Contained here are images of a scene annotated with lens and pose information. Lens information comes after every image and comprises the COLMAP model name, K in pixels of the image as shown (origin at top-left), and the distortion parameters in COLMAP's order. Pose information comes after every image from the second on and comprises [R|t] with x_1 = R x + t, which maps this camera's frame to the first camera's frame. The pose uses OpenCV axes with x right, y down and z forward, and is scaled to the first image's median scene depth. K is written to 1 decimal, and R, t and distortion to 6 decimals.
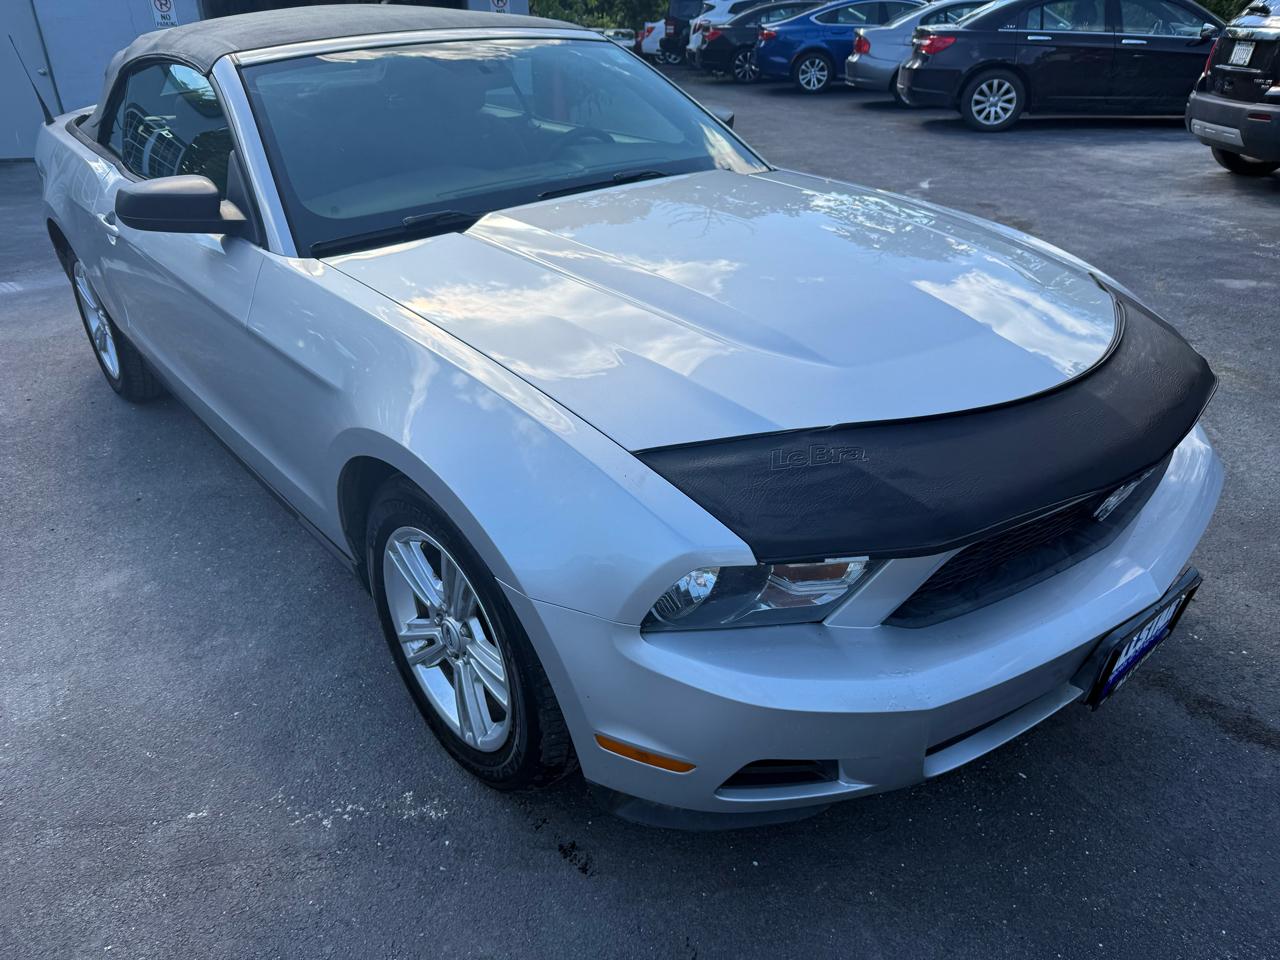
lens RADIAL K [[905.5, 0, 640.0], [0, 905.5, 480.0], [0, 0, 1]] dist [0.001956, -0.001188]
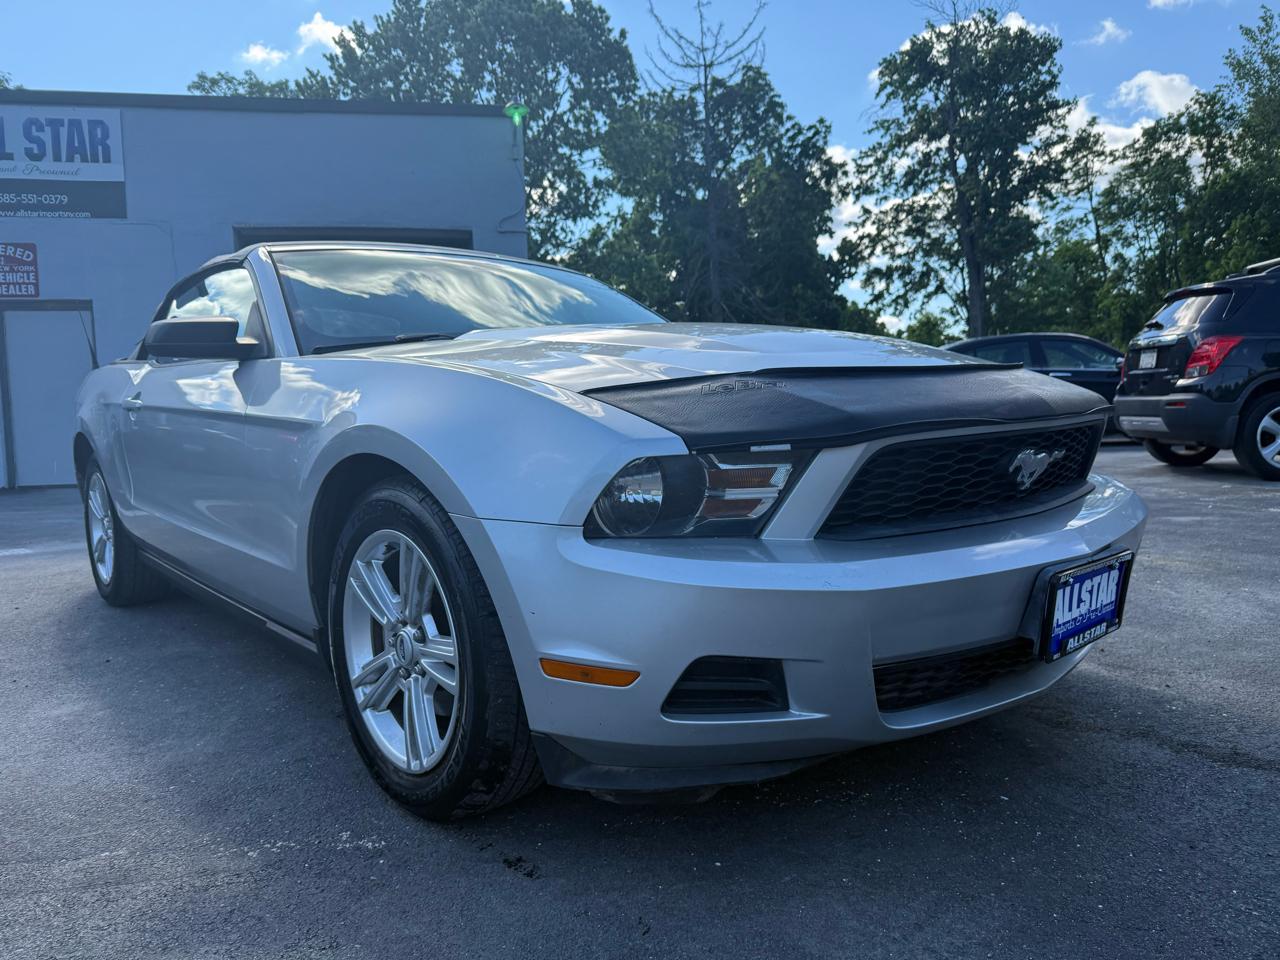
lens RADIAL K [[910.2, 0, 640.0], [0, 910.2, 480.0], [0, 0, 1]] dist [-0.032062, 0.038838]
pose [[0.999867, -0.014626, 0.007275, 0.044323], [0.016297, 0.923629, -0.382940, 0.382800], [-0.001119, 0.383008, 0.923744, 0.010299]]
